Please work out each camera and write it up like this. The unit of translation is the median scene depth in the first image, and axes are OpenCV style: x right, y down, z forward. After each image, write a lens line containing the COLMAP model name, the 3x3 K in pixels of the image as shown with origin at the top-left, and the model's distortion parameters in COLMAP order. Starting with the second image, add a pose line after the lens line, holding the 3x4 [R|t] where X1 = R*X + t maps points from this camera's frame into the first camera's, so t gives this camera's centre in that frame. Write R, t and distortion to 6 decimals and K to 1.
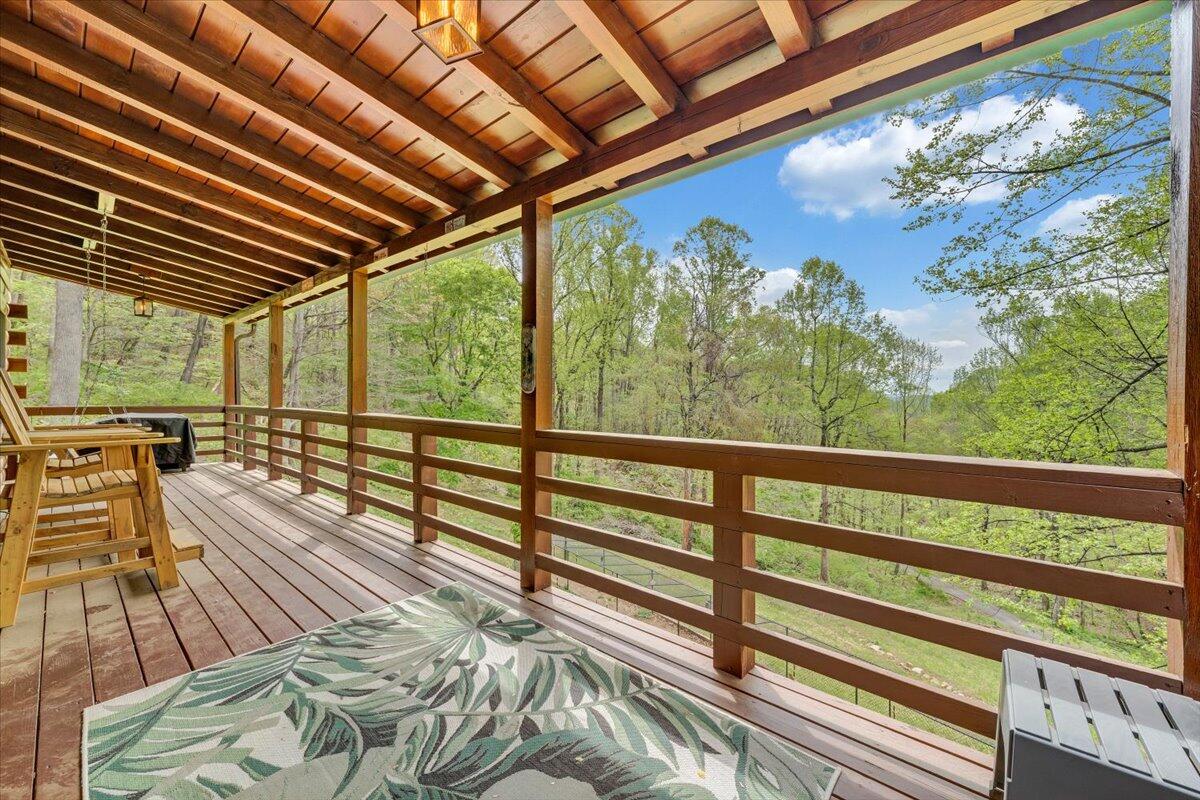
lens RADIAL K [[454.1, 0, 603.4], [0, 454.1, 400.3], [0, 0, 1]] dist [-0.000506, -0.000286]
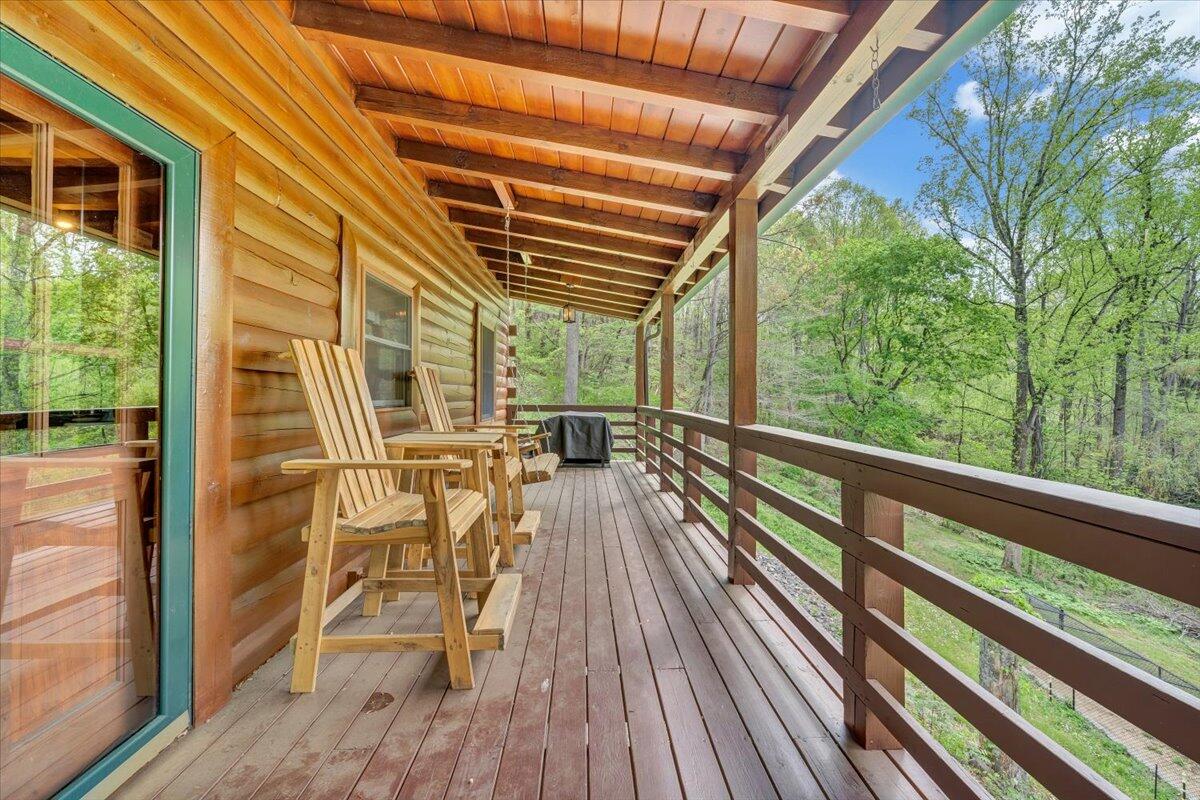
lens RADIAL K [[454.1, 0, 603.3], [0, 454.1, 395.9], [0, 0, 1]] dist [-0.000506, -0.000286]
pose [[0.669746, 0.002653, -0.742586, -0.117074], [-0.011625, 0.999909, -0.006912, -0.002605], [0.742499, 0.013262, 0.669715, 0.248942]]
